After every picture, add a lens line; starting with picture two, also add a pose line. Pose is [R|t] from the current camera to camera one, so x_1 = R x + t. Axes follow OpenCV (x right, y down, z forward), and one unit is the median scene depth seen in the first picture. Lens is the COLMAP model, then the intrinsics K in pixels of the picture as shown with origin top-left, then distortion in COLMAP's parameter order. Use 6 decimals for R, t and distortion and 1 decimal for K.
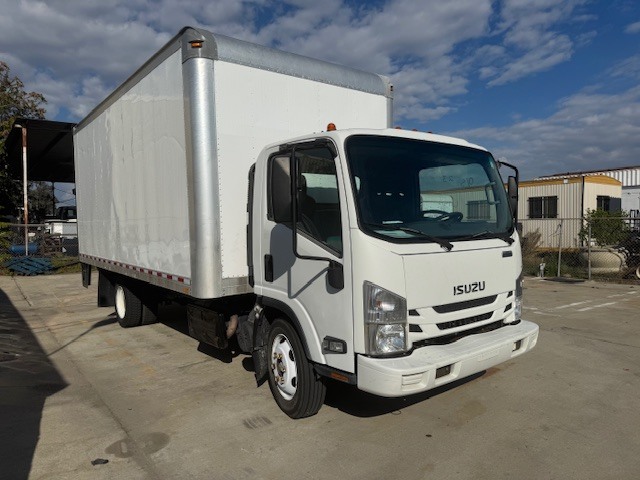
lens RADIAL K [[456.1, 0, 320.0], [0, 456.1, 240.0], [0, 0, 1]] dist [0.000988, 0.000707]
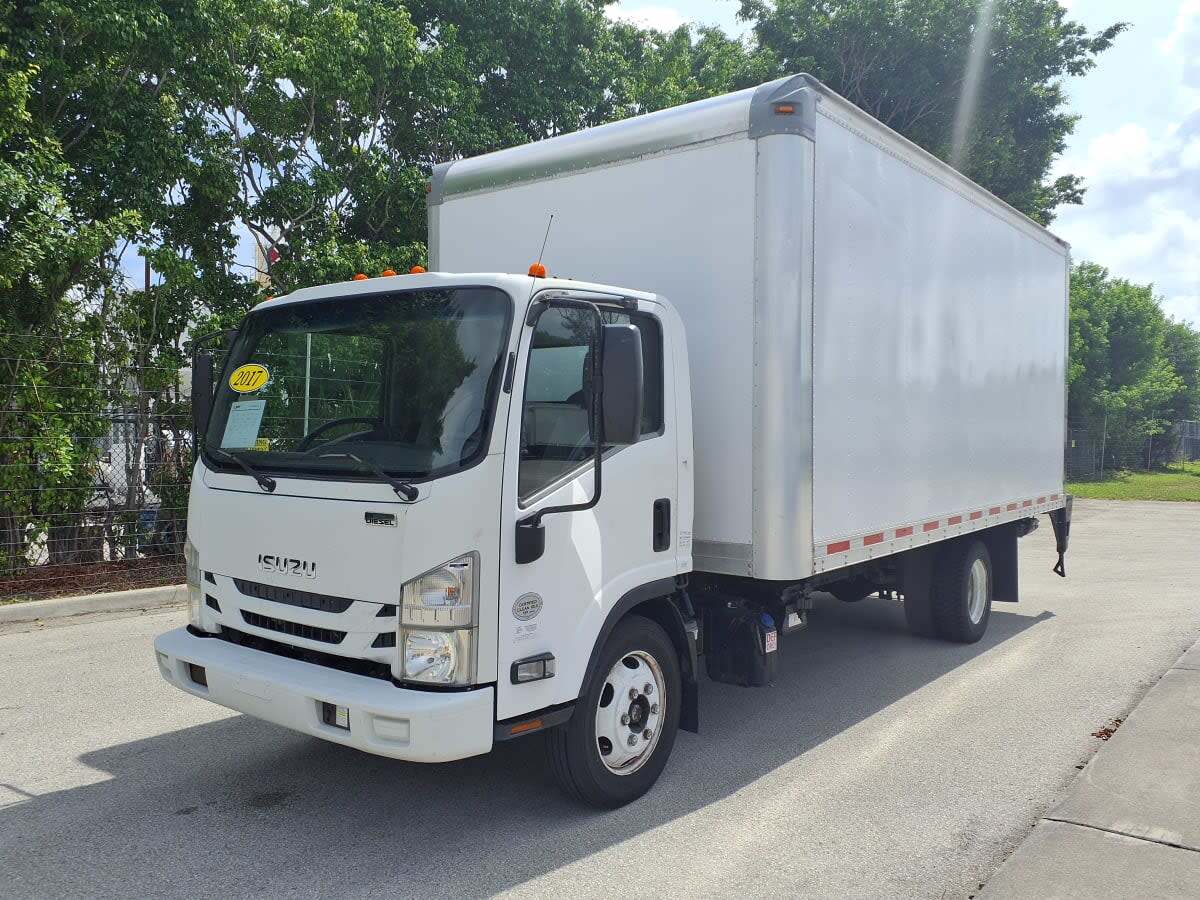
lens RADIAL K [[969.2, 0, 619.3], [0, 969.2, 406.8], [0, 0, 1]] dist [0.000606, -0.002330]
pose [[0.276523, -0.006836, -0.960983, 1.618040], [-0.060705, 0.997853, -0.024566, -0.083048], [0.959088, 0.065130, 0.275514, 1.098242]]
